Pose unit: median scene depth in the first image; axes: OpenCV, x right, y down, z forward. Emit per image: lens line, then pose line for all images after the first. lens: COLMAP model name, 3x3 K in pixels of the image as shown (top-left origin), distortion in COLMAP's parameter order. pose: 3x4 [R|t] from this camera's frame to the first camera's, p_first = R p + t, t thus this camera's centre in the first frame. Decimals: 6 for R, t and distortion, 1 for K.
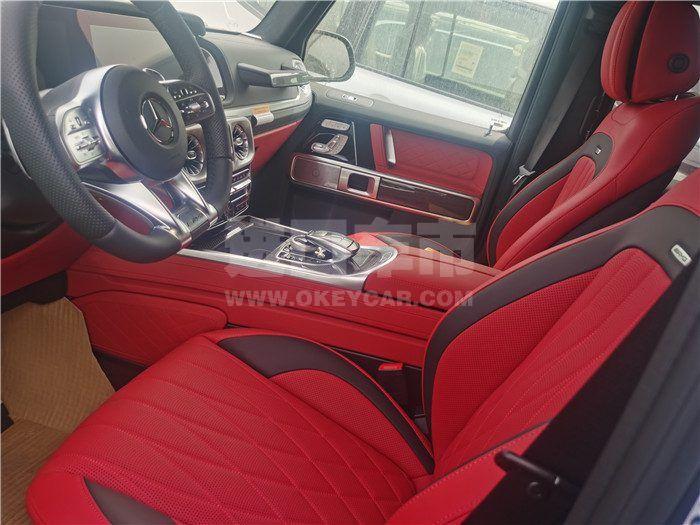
lens RADIAL K [[537.9, 0, 350.0], [0, 537.9, 262.5], [0, 0, 1]] dist [0.004940, 0.001517]
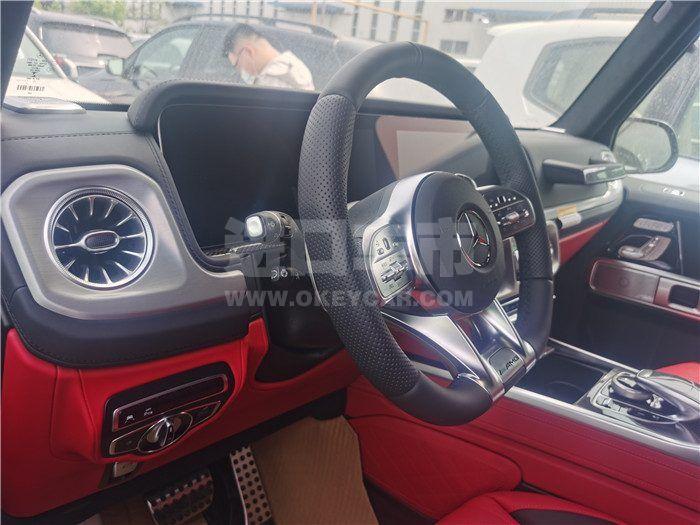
lens RADIAL K [[537.9, 0, 350.0], [0, 537.9, 262.5], [0, 0, 1]] dist [0.004940, 0.001517]
pose [[0.886663, 0.031987, -0.461308, -0.093747], [-0.107856, 0.984395, -0.139048, -0.060336], [0.449662, 0.173044, 0.876276, 0.143361]]
